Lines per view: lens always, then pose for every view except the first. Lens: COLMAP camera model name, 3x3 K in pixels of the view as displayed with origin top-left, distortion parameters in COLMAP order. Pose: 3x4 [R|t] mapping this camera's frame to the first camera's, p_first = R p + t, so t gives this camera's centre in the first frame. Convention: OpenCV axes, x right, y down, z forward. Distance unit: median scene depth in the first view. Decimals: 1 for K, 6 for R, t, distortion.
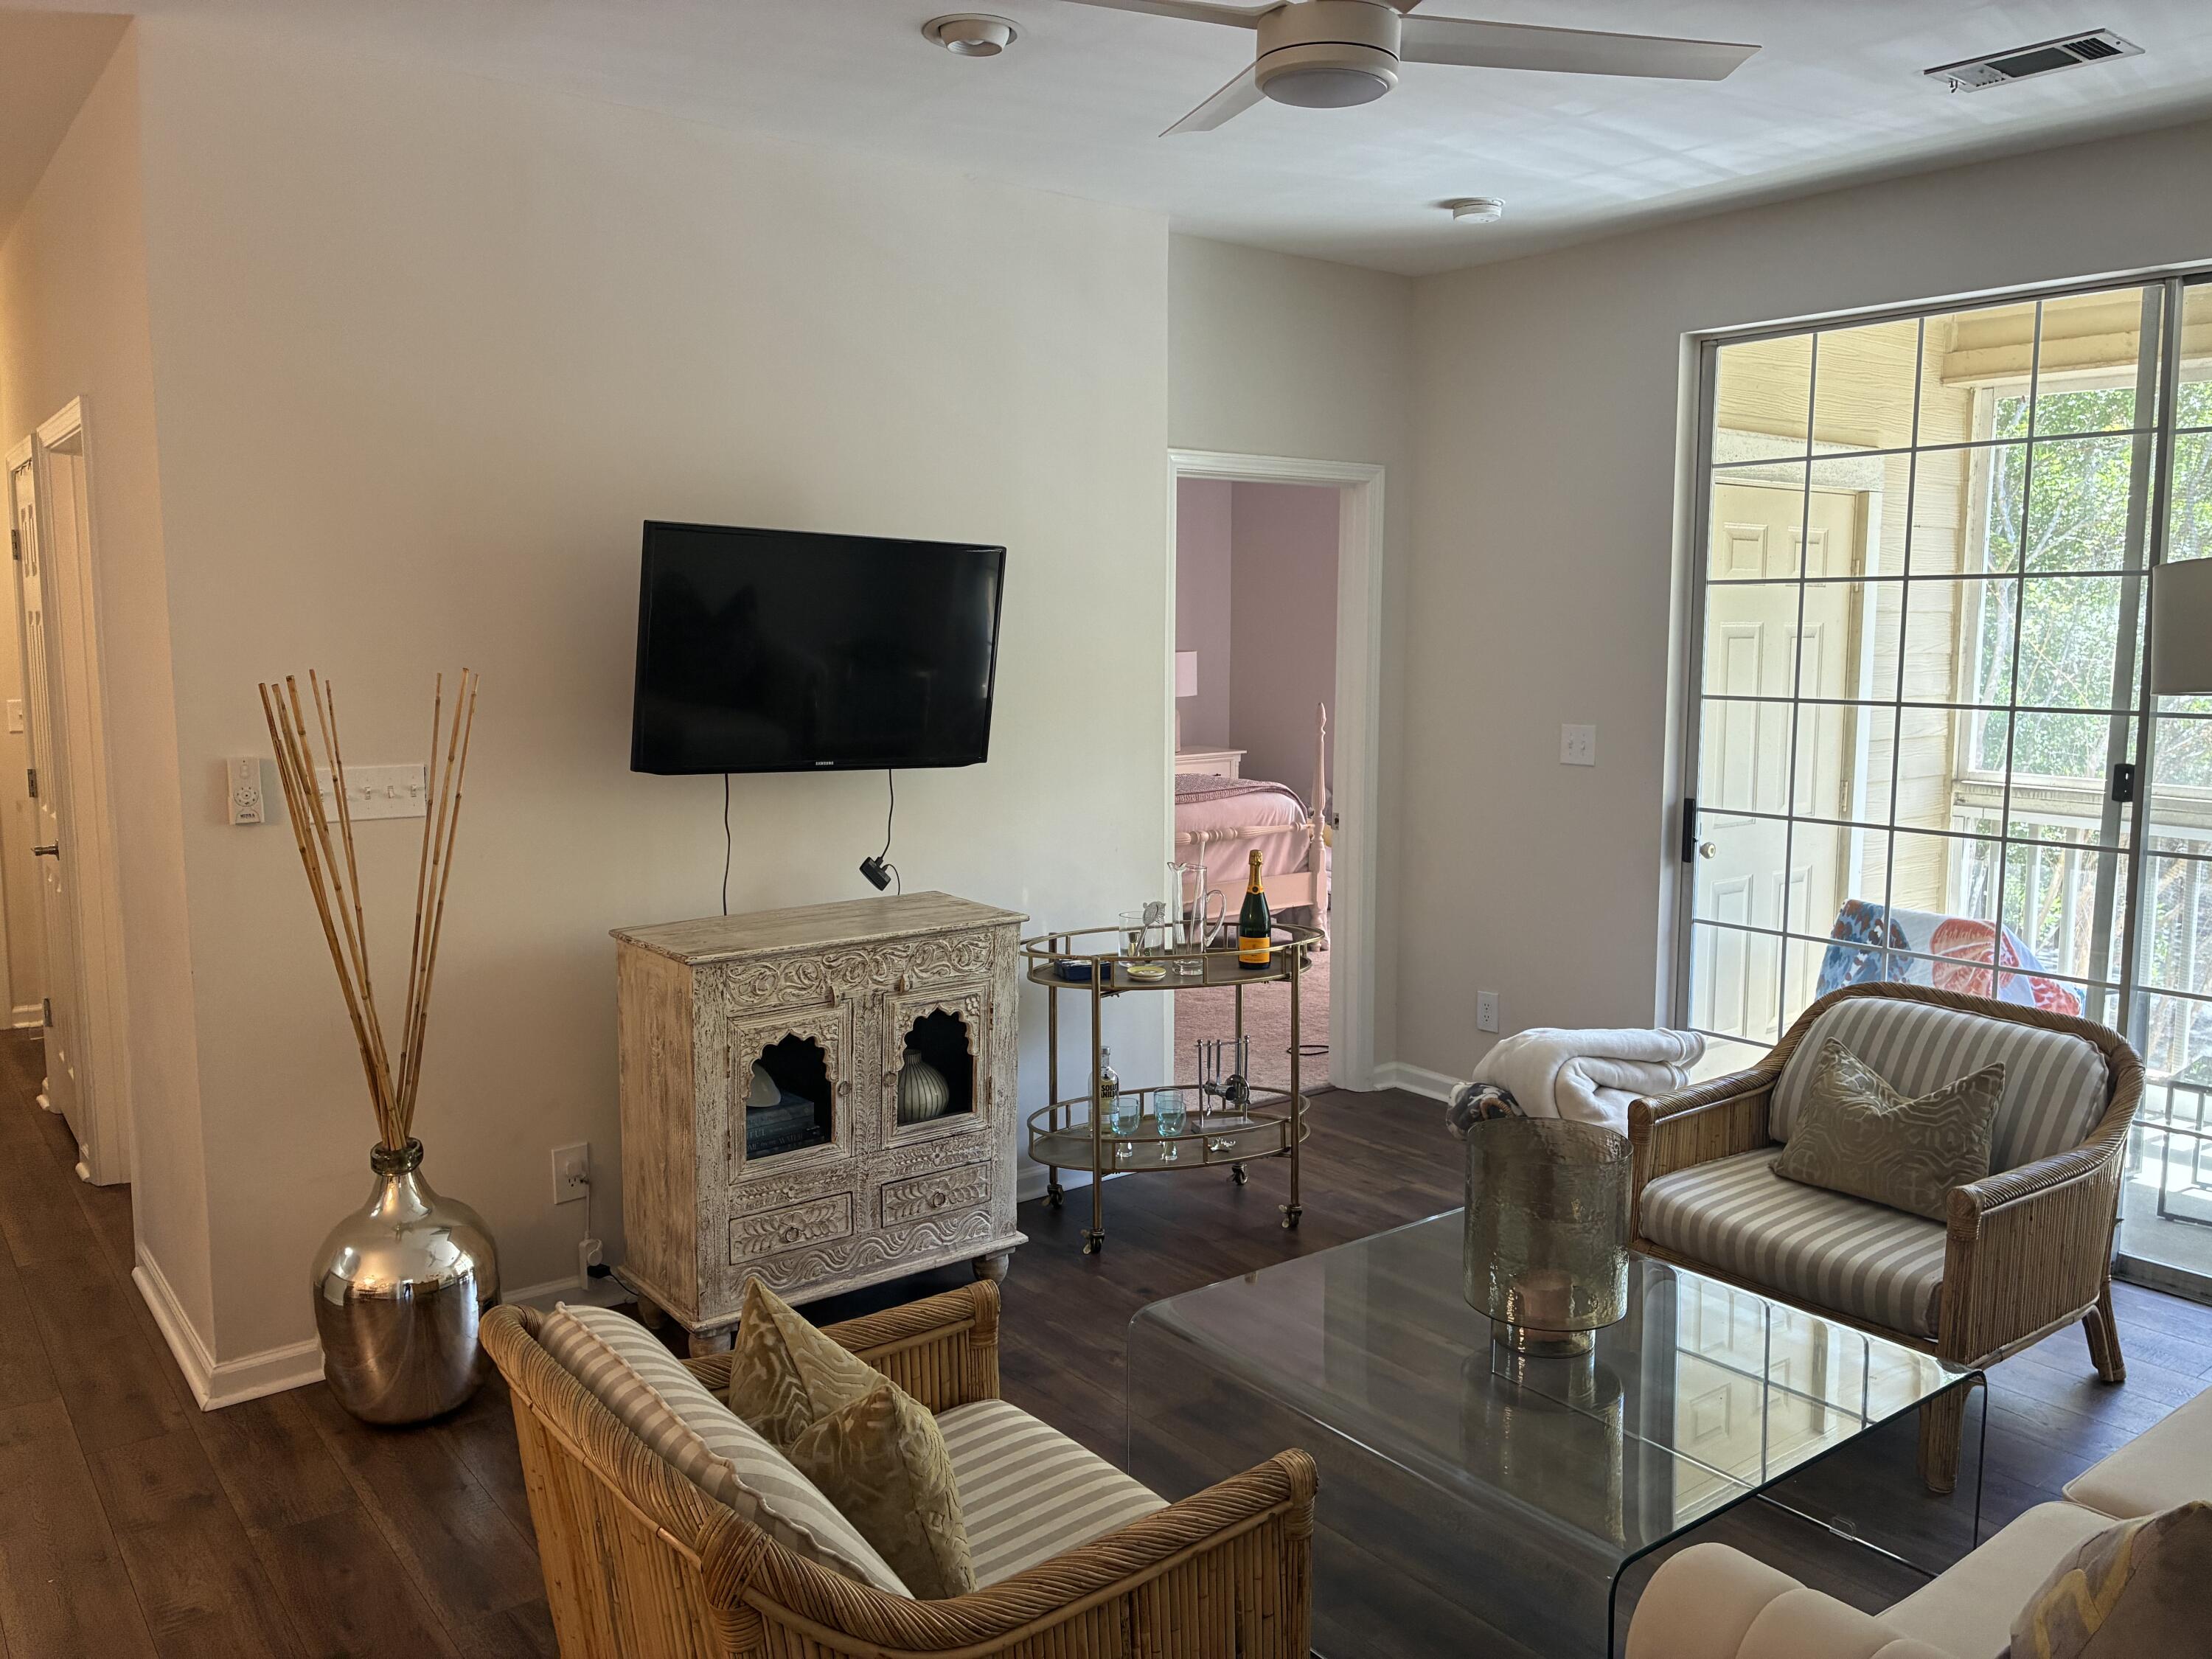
lens RADIAL K [[1707.5, 0, 1106.0], [0, 1707.5, 829.5], [0, 0, 1]] dist [0.000372, -0.001748]
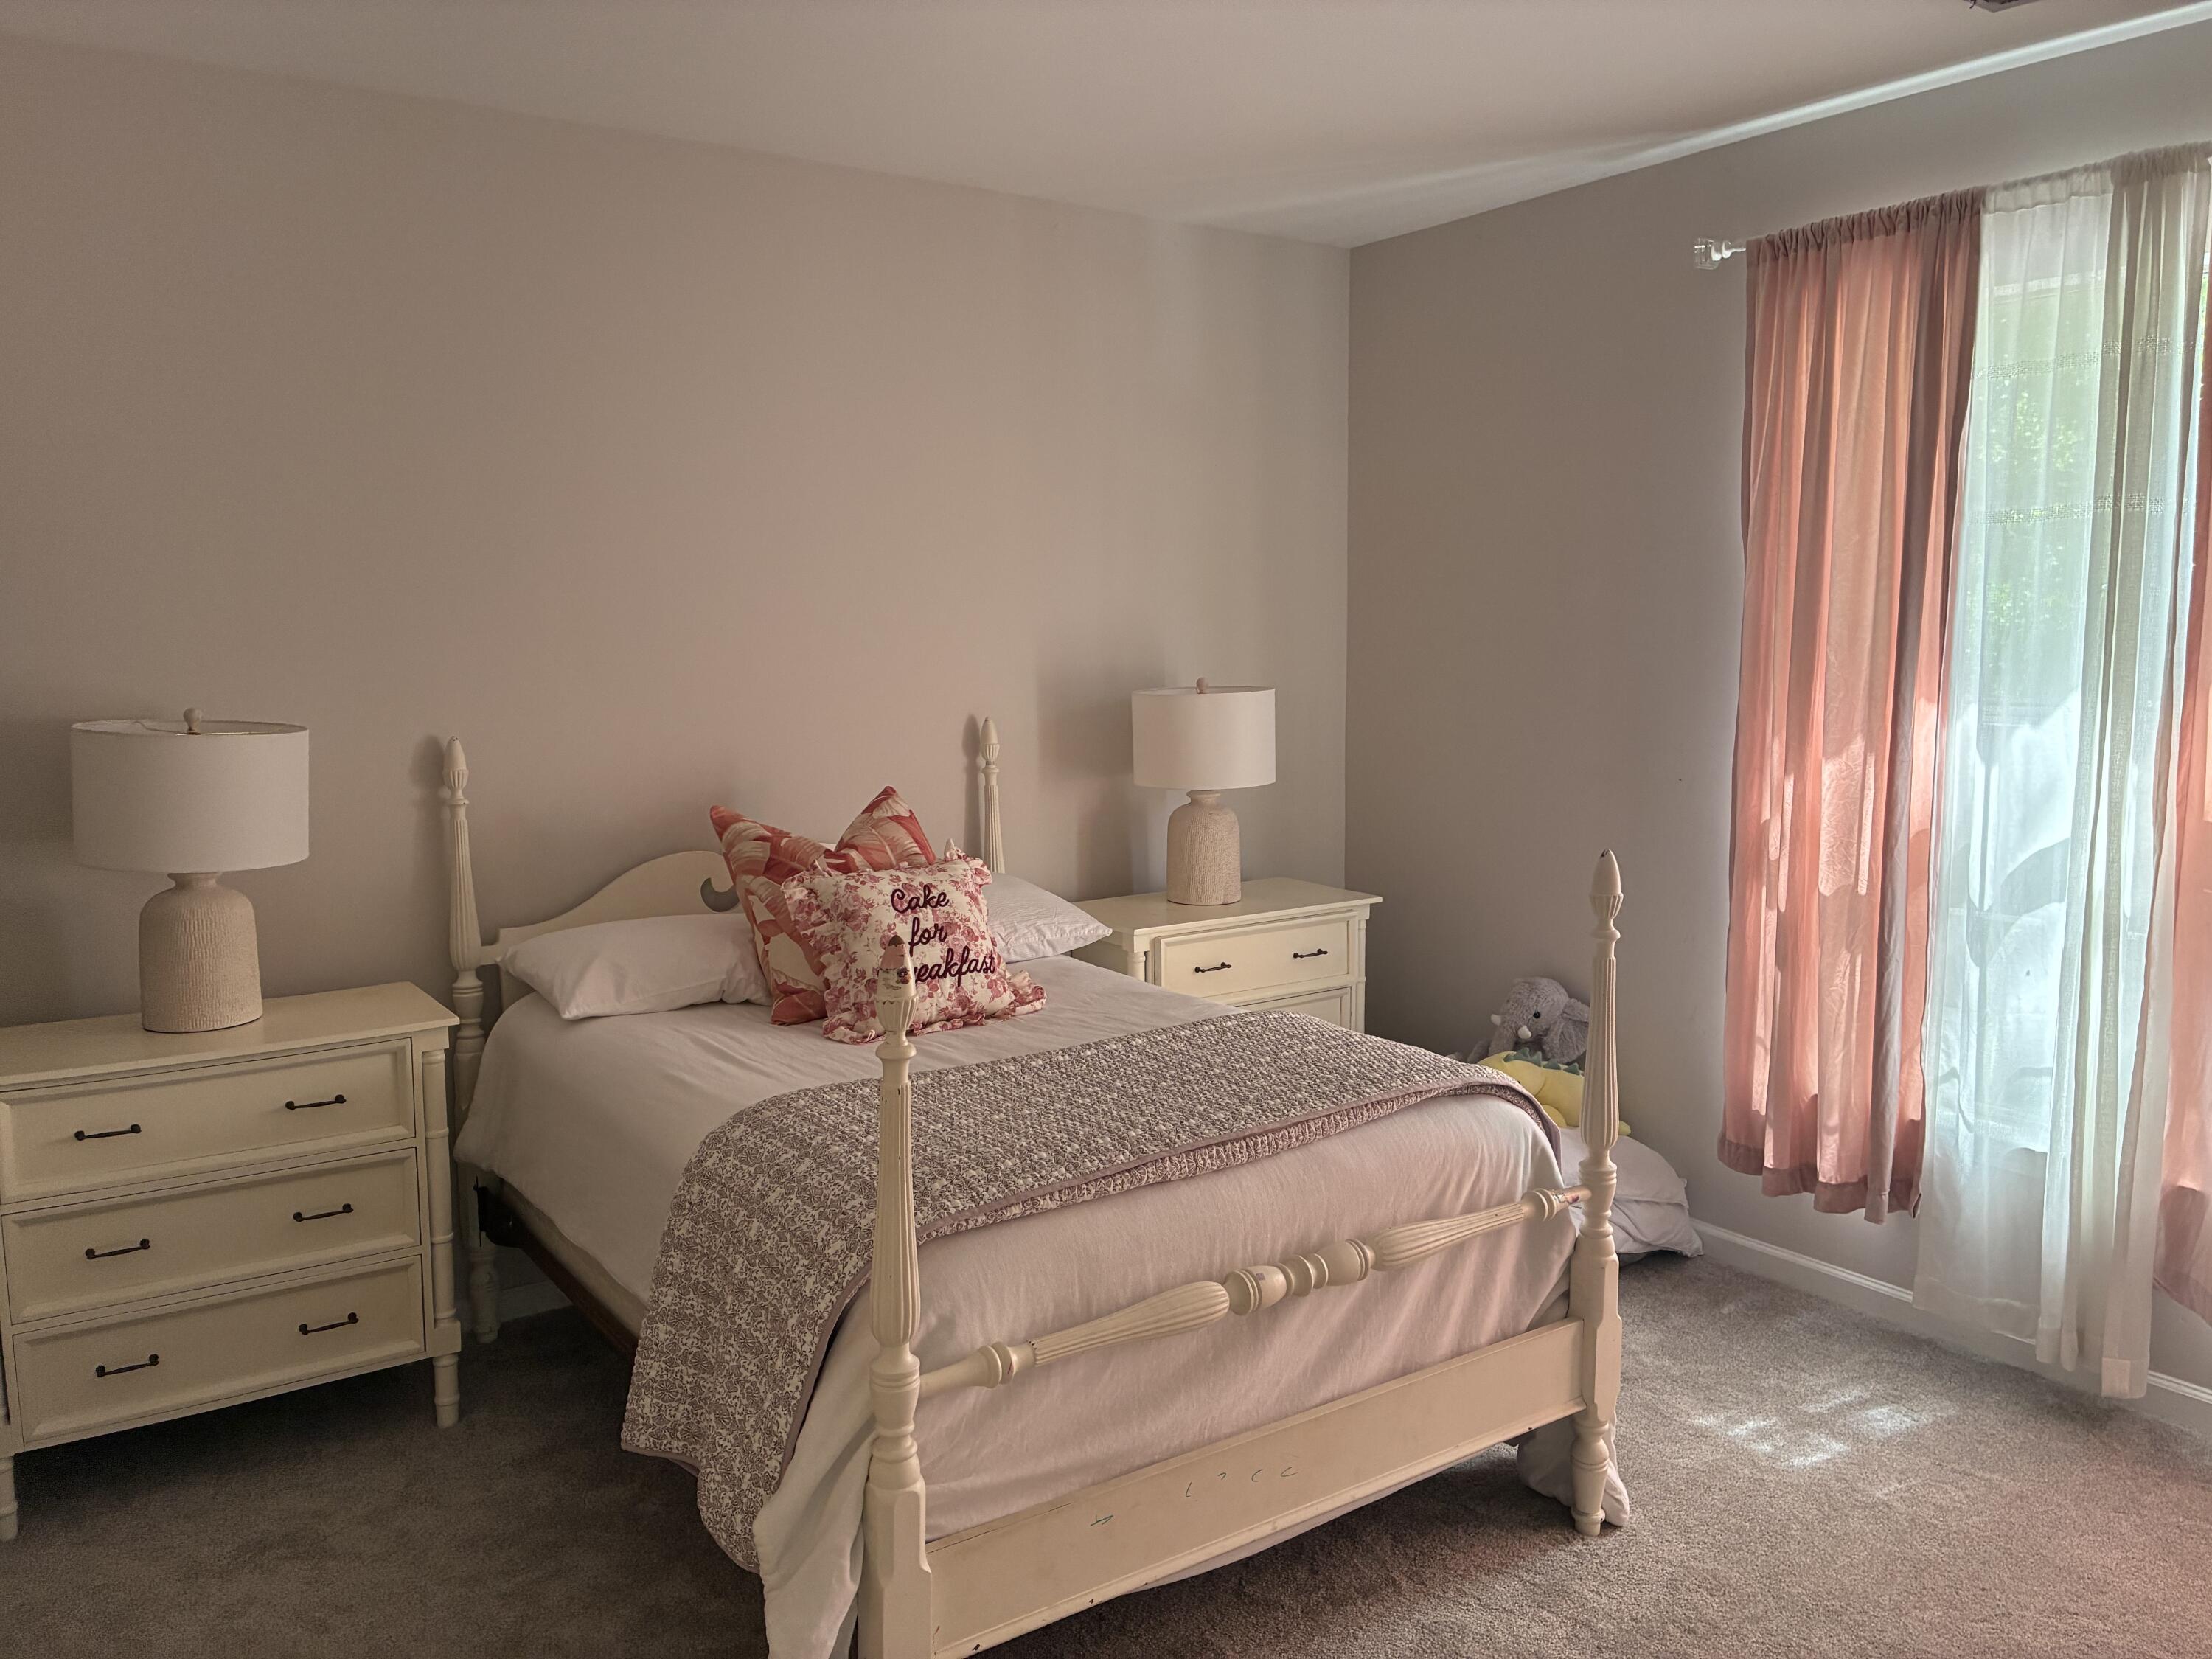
lens RADIAL K [[1707.5, 0, 1106.0], [0, 1707.5, 829.5], [0, 0, 1]] dist [0.000372, -0.001748]
pose [[0.997861, -0.002397, -0.065322, 0.045334], [0.002002, 0.999979, -0.006125, -0.077768], [0.065335, 0.005981, 0.997845, 0.641281]]
